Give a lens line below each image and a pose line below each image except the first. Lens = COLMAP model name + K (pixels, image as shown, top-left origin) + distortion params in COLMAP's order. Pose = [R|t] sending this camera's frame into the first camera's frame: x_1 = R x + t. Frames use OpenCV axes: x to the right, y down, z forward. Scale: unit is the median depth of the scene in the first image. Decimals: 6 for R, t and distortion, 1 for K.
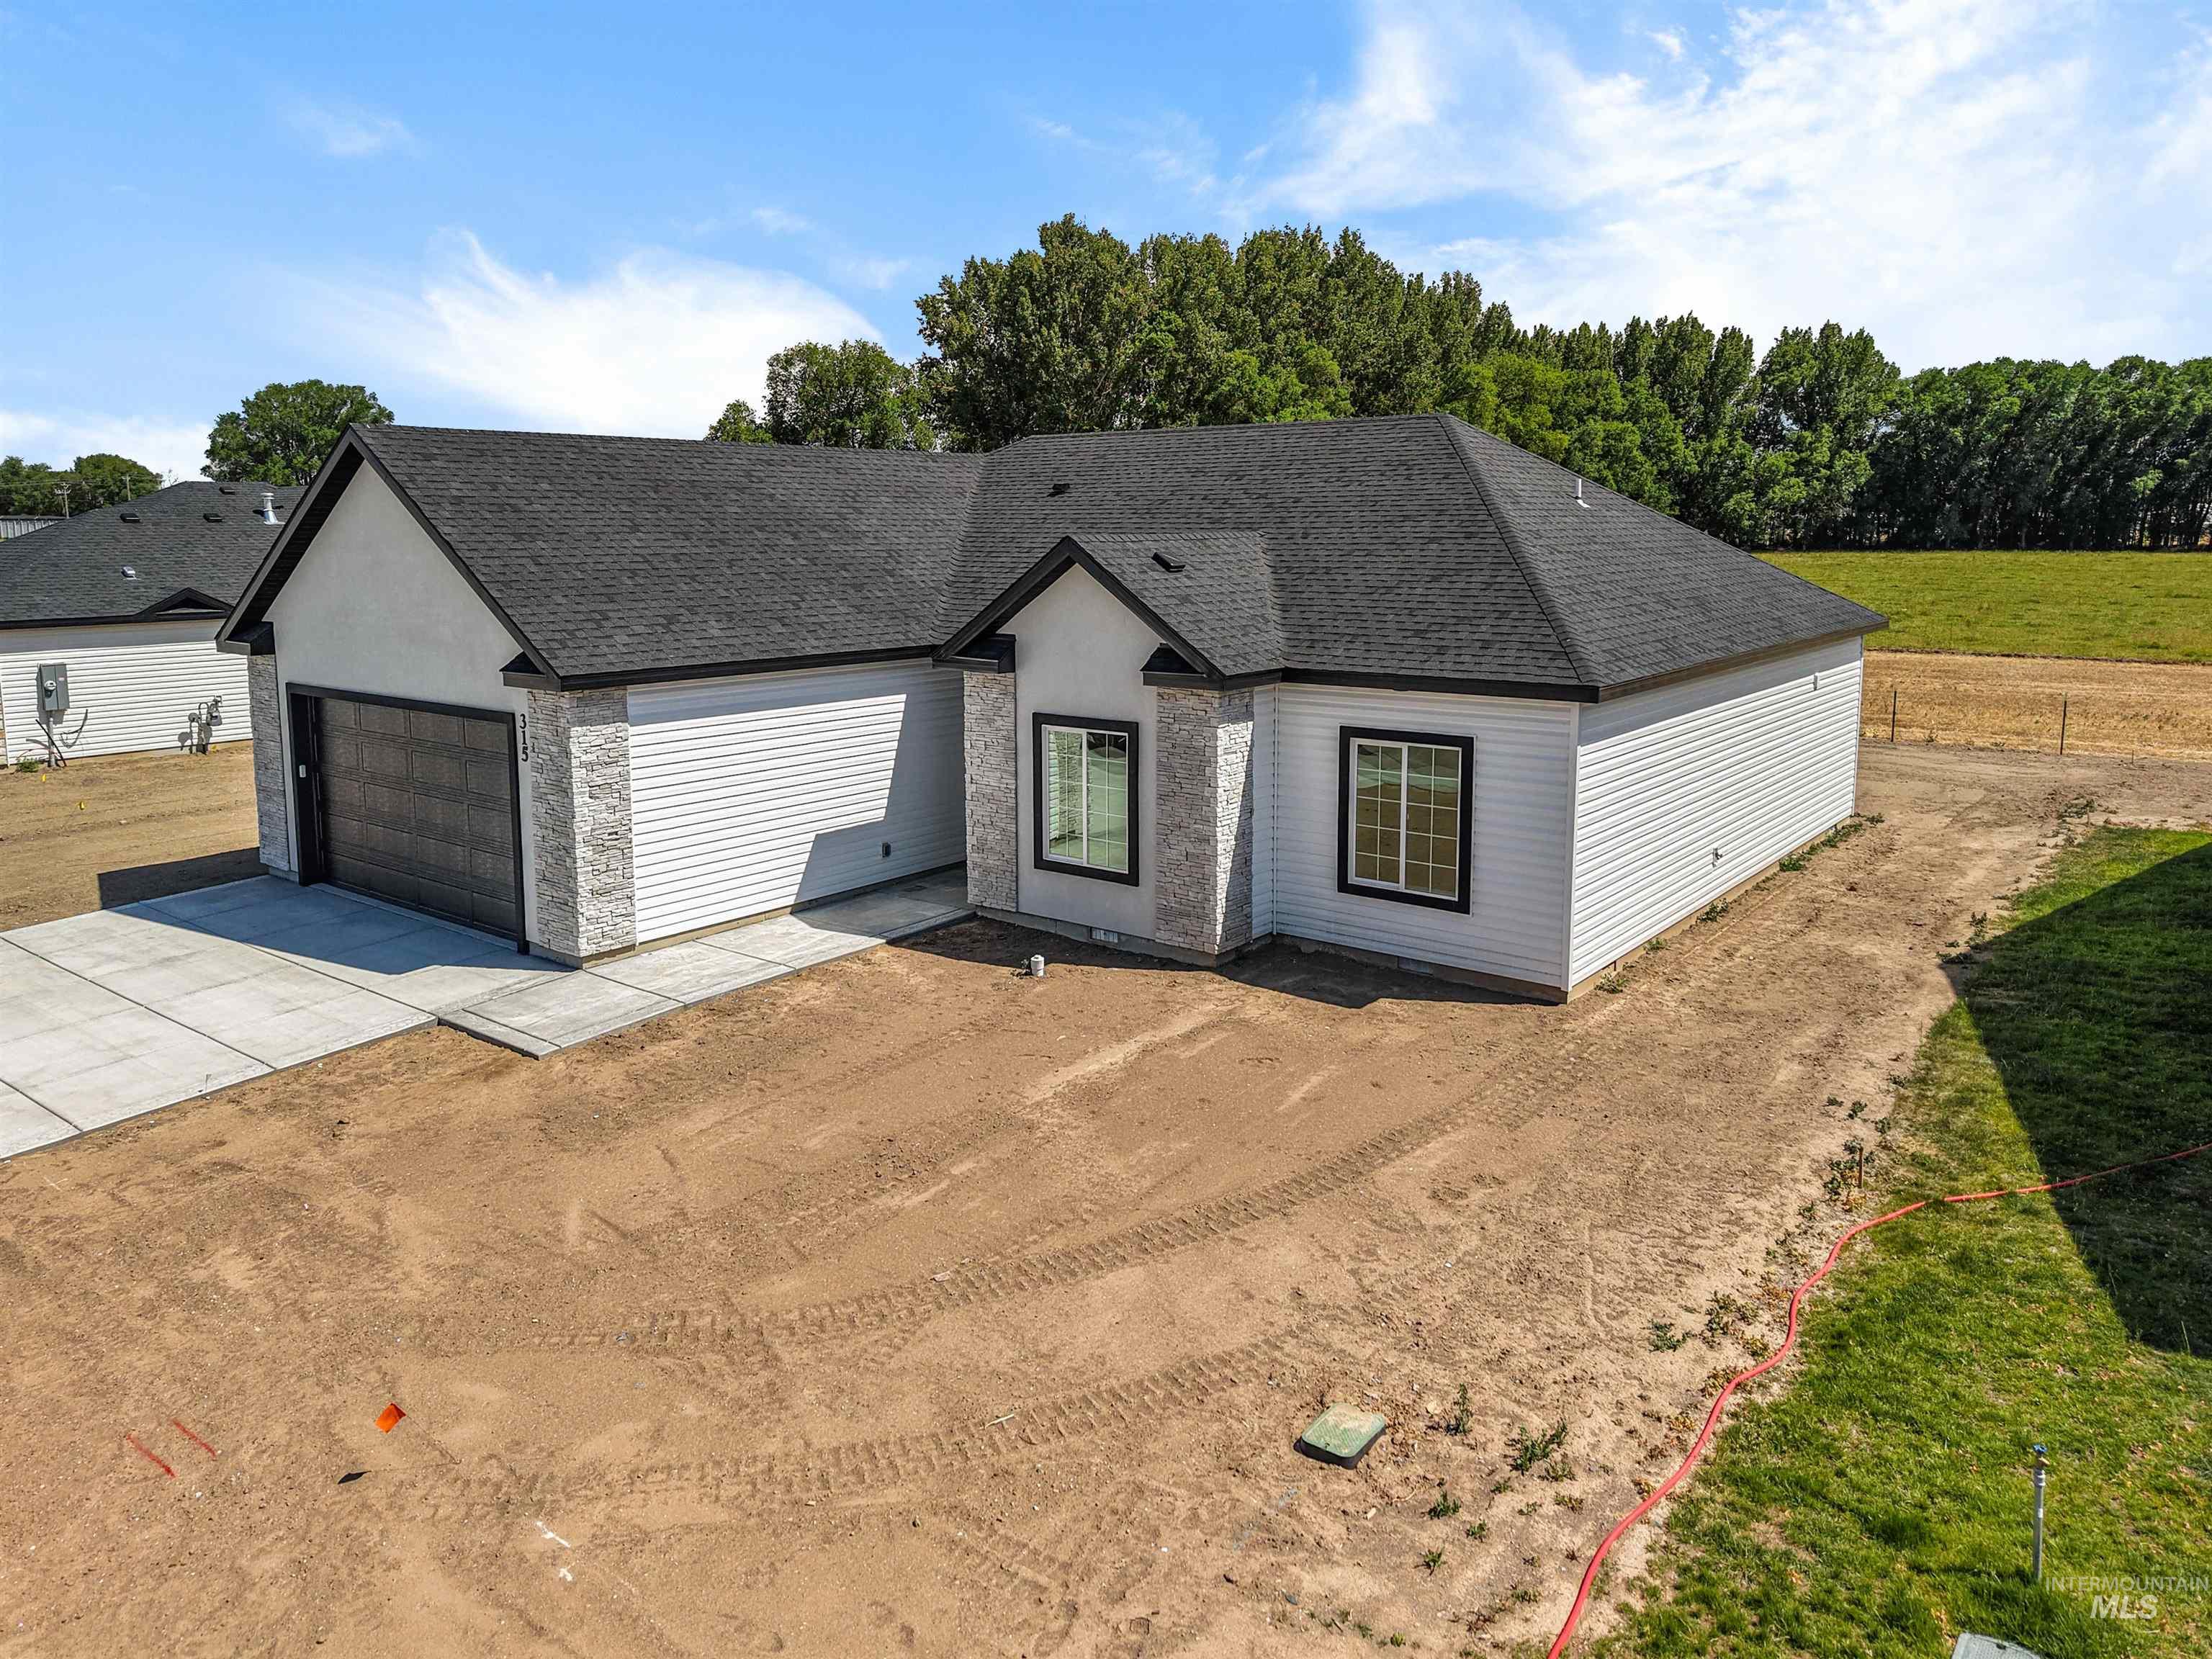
lens RADIAL K [[1539.2, 0, 1113.1], [0, 1539.2, 709.7], [0, 0, 1]] dist [0.041113, -0.046594]
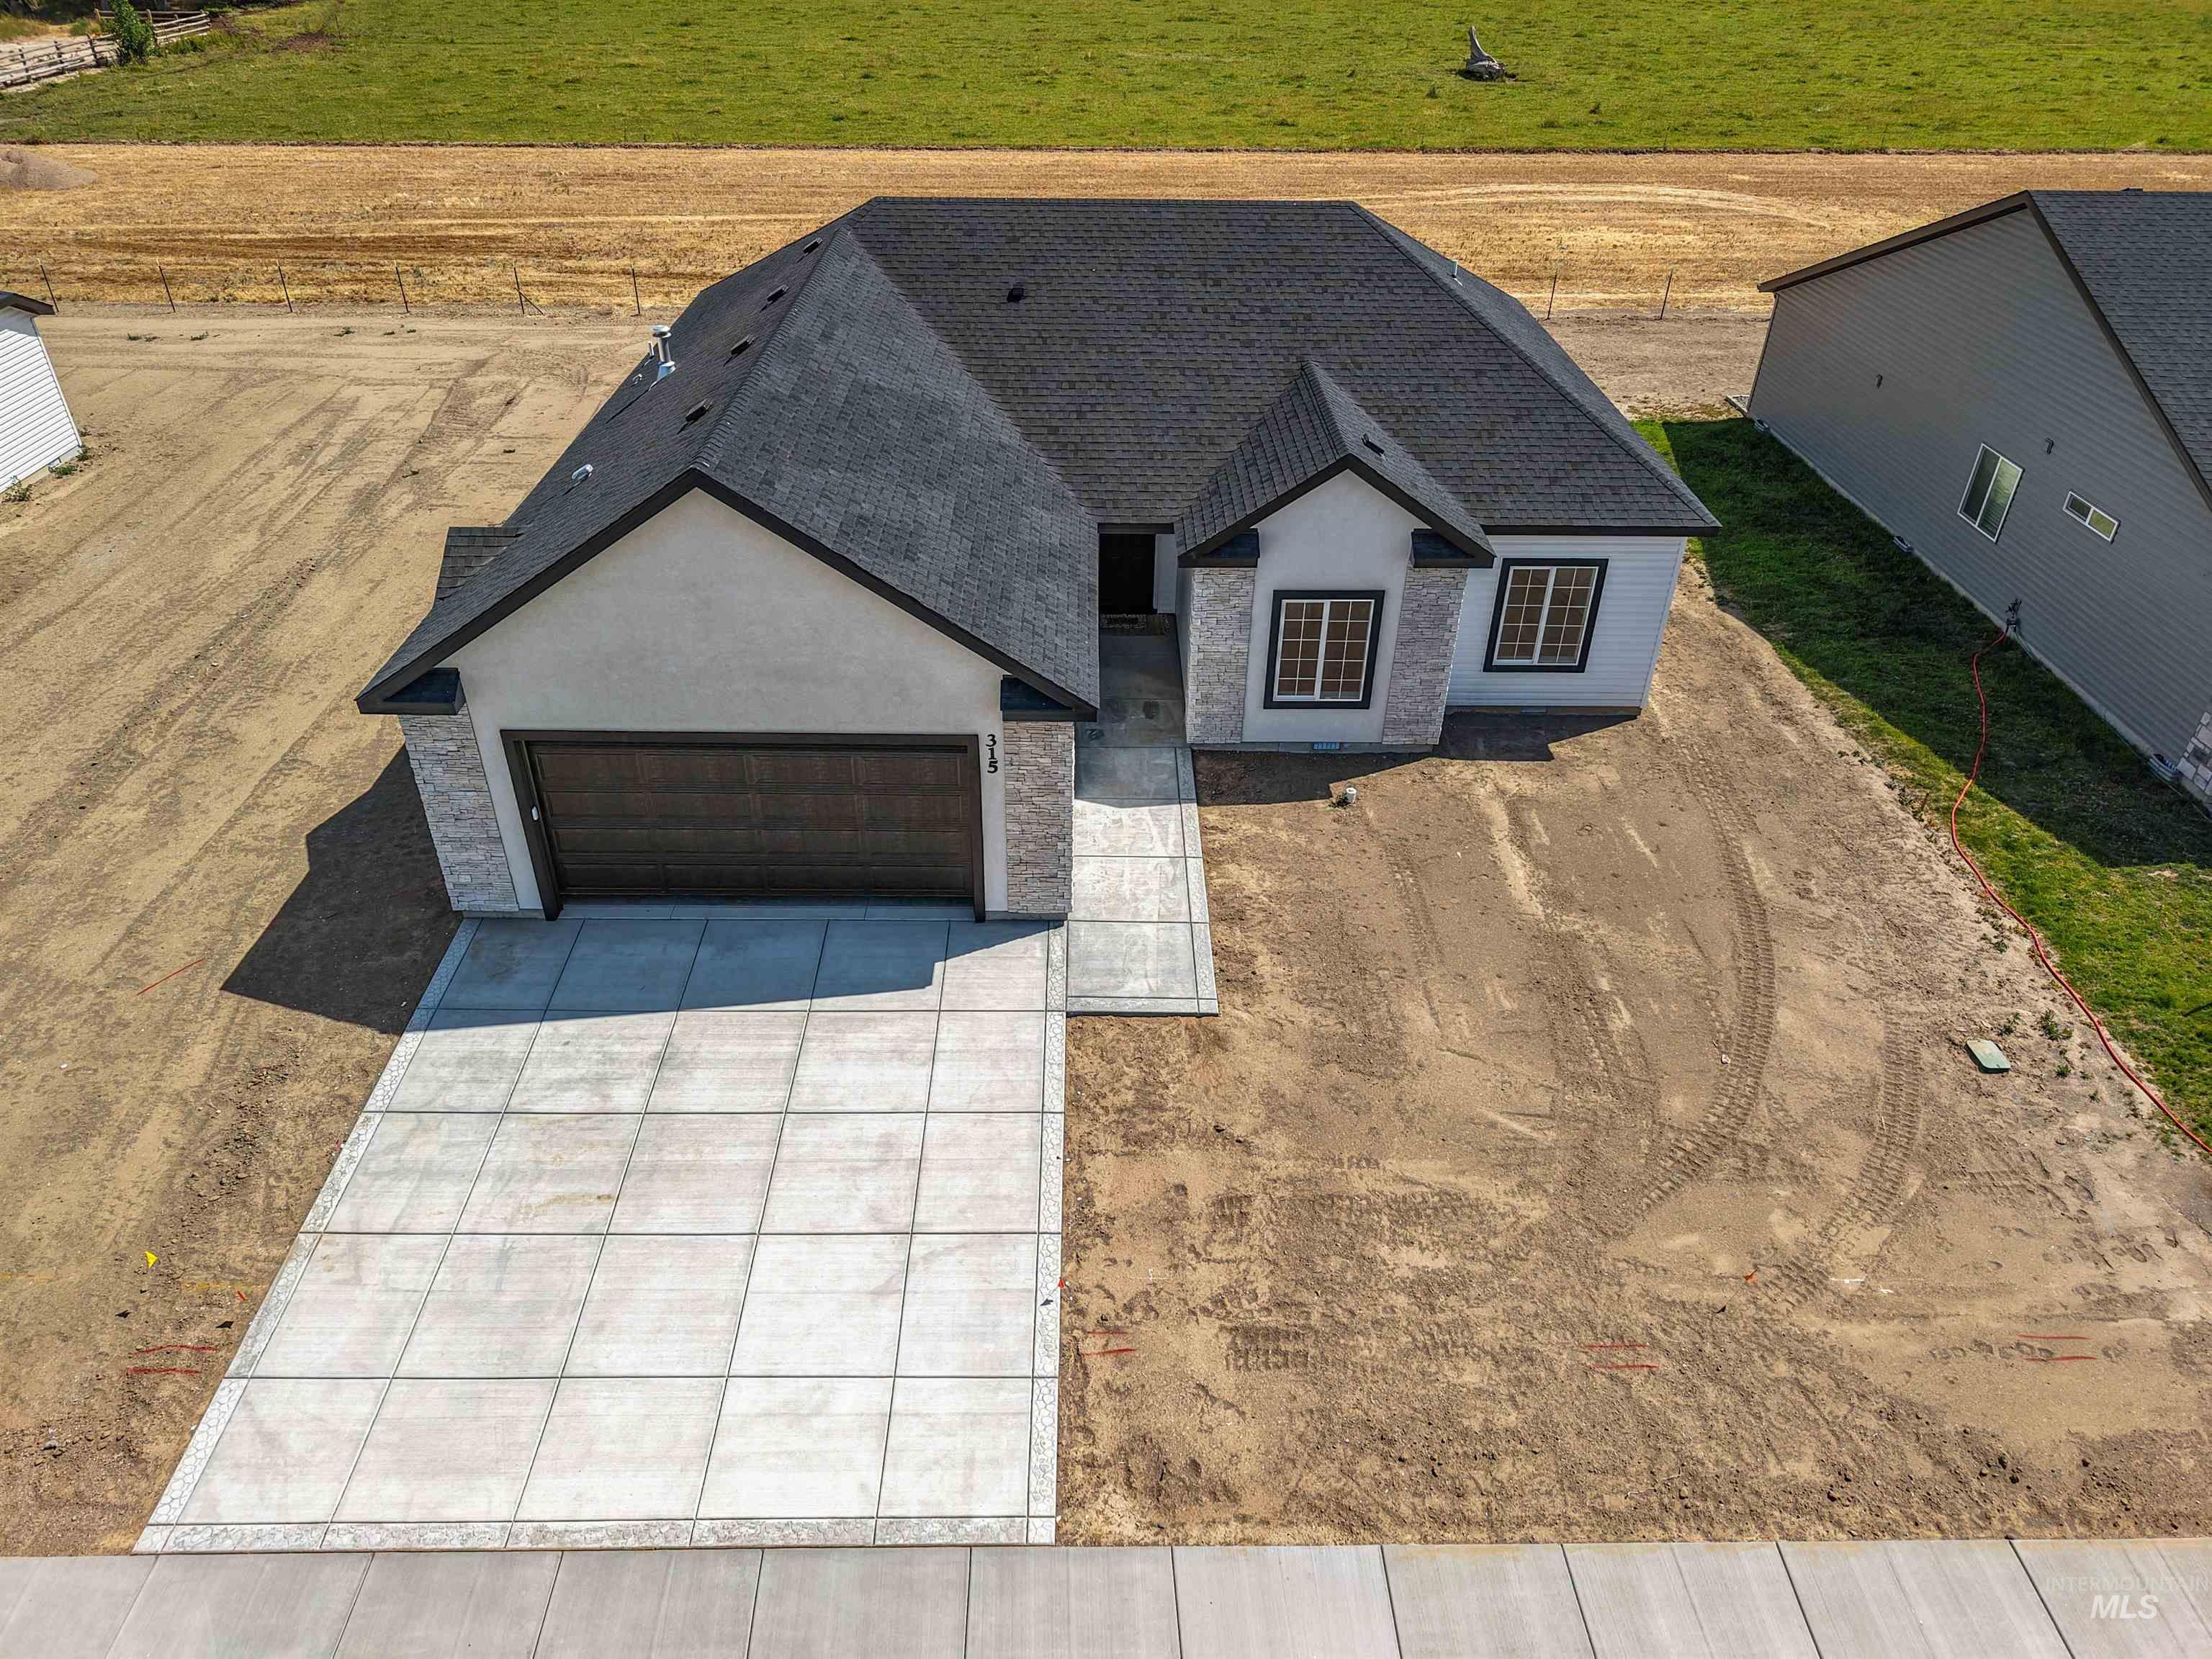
lens RADIAL K [[1486.9, 0, 1106.0], [0, 1486.9, 829.5], [0, 0, 1]] dist [0.033548, -0.046223]
pose [[0.780791, -0.336520, 0.526423, -1.125450], [0.058669, 0.878322, 0.474456, -0.532958], [-0.622032, -0.339566, 0.705529, 0.280250]]
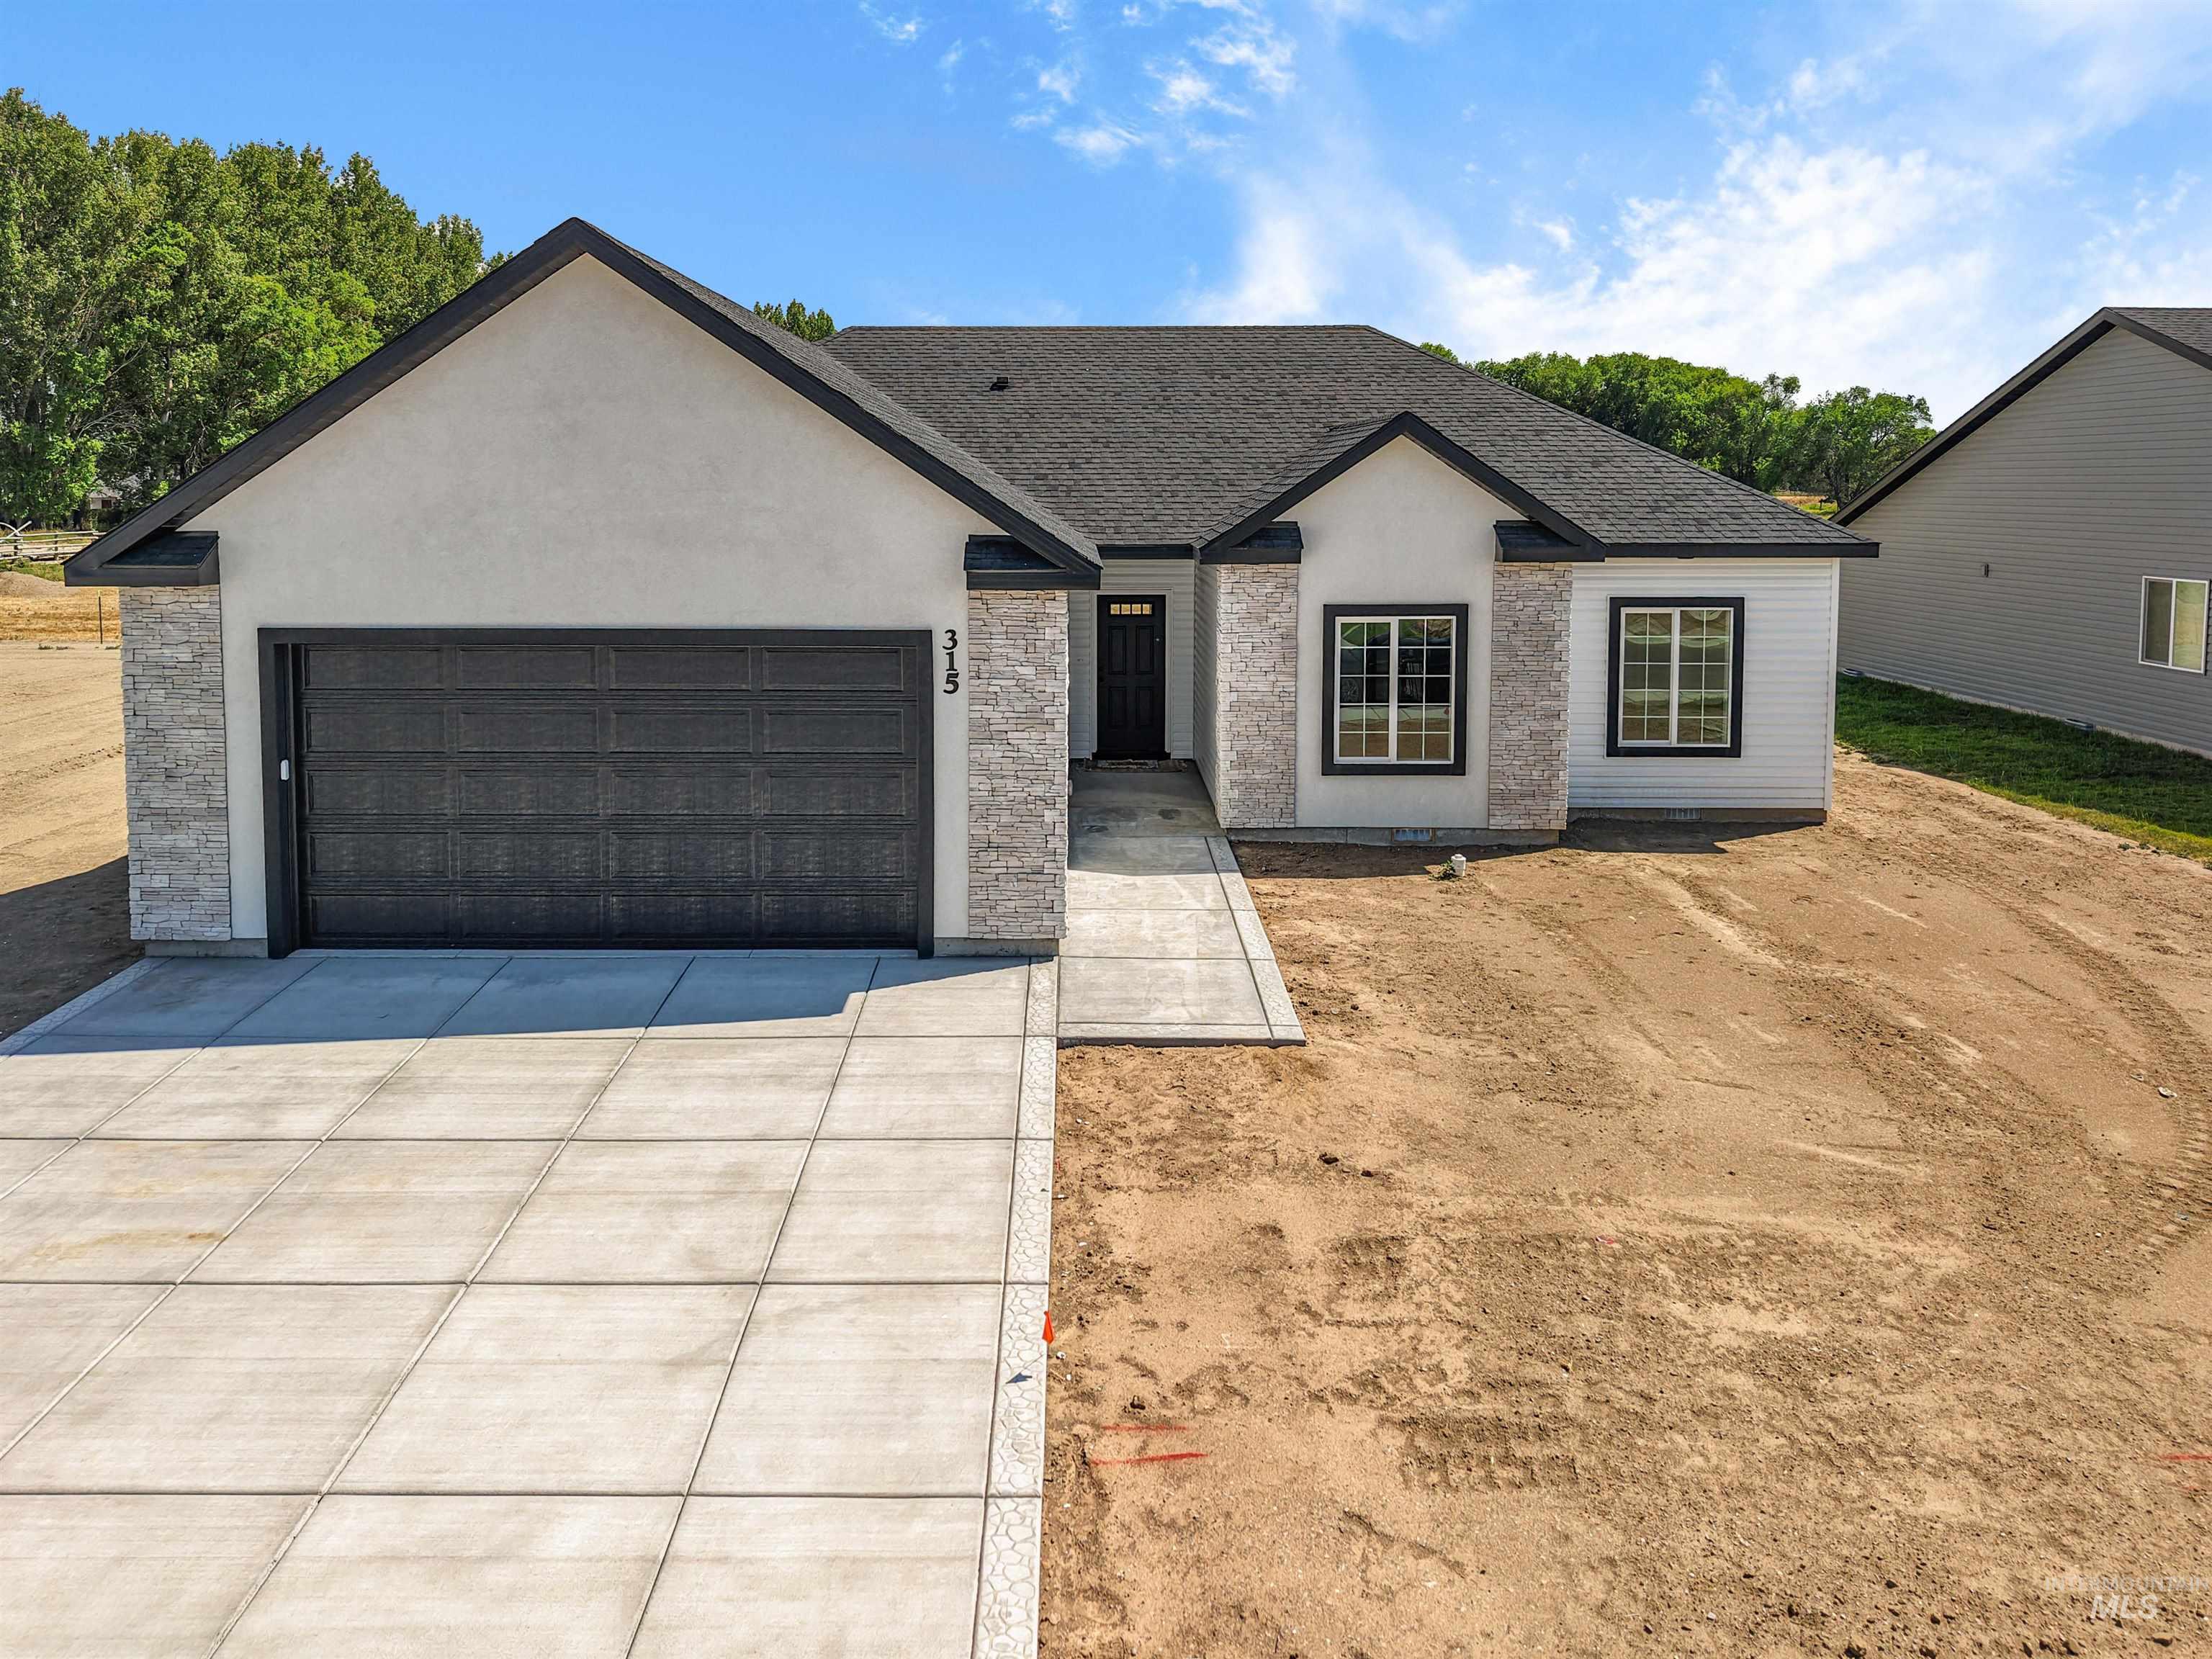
lens RADIAL K [[1573.8, 0, 1071.5], [0, 1573.8, 559.2], [0, 0, 1]] dist [0.000711, 0.005450]
pose [[0.788027, -0.024461, 0.615155, -1.028590], [0.071487, 0.996087, -0.051968, 0.017901], [-0.611477, 0.084927, 0.786692, 0.475561]]
